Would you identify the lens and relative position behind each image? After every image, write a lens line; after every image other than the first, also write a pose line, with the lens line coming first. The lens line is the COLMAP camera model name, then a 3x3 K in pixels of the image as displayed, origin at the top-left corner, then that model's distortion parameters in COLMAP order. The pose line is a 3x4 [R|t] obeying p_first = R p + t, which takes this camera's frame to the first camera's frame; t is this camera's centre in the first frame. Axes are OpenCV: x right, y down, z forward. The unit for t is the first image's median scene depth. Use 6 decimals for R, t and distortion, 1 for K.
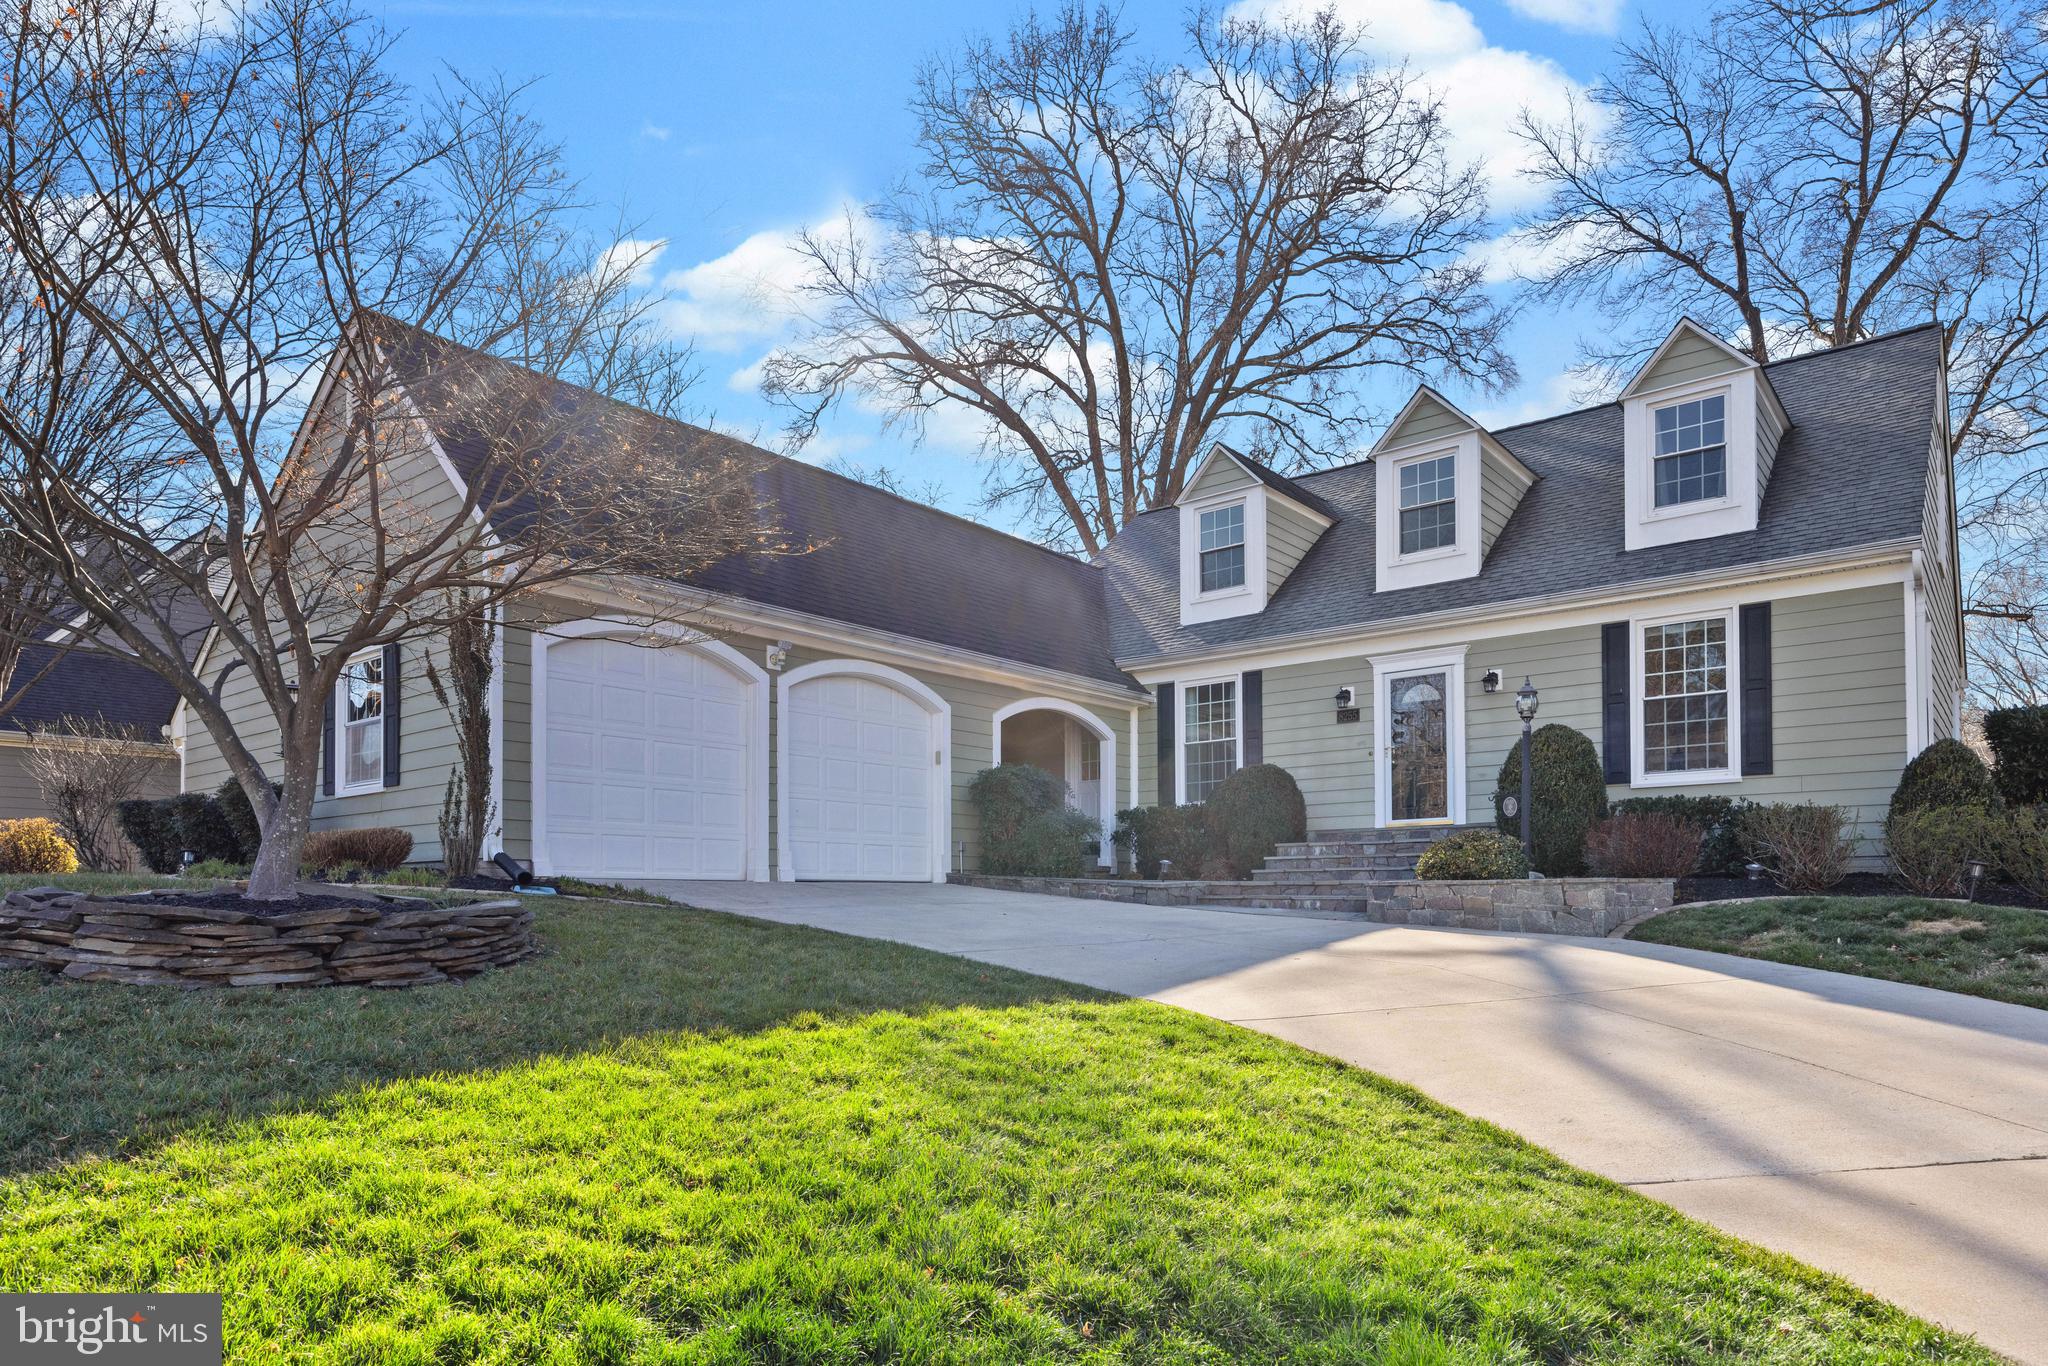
lens RADIAL K [[1209.9, 0, 1026.1], [0, 1209.9, 893.9], [0, 0, 1]] dist [-0.004178, 0.000765]
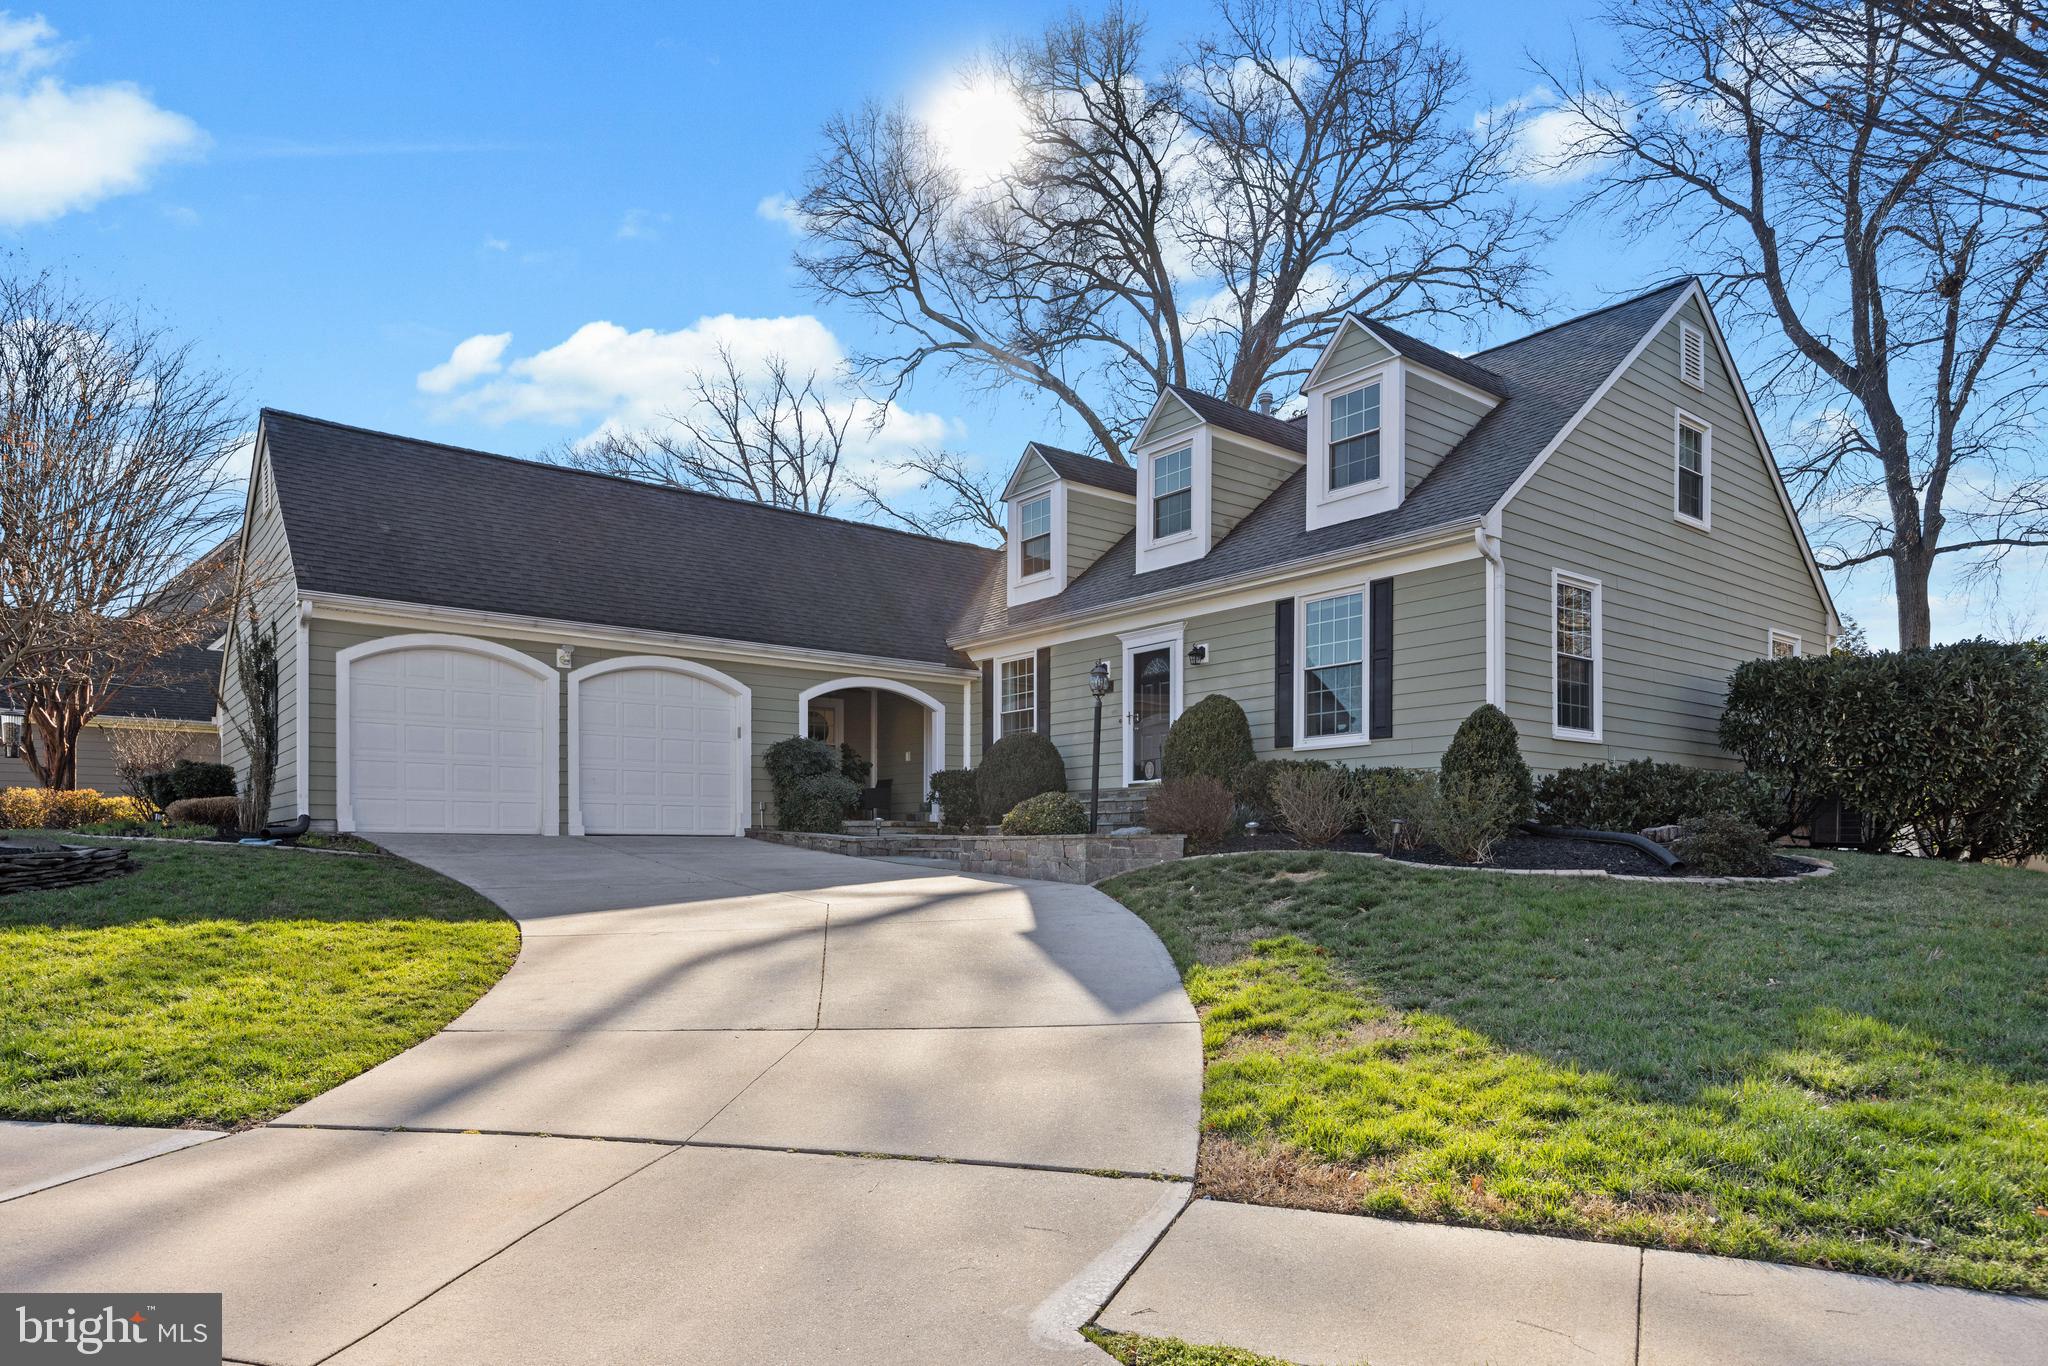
lens RADIAL K [[1214.3, 0, 1022.7], [0, 1214.3, 849.9], [0, 0, 1]] dist [0.006670, -0.000287]
pose [[0.976139, 0.003430, -0.217118, 0.477265], [-0.002559, 0.999988, 0.004291, -0.002103], [0.217130, -0.003633, 0.976136, -0.120231]]
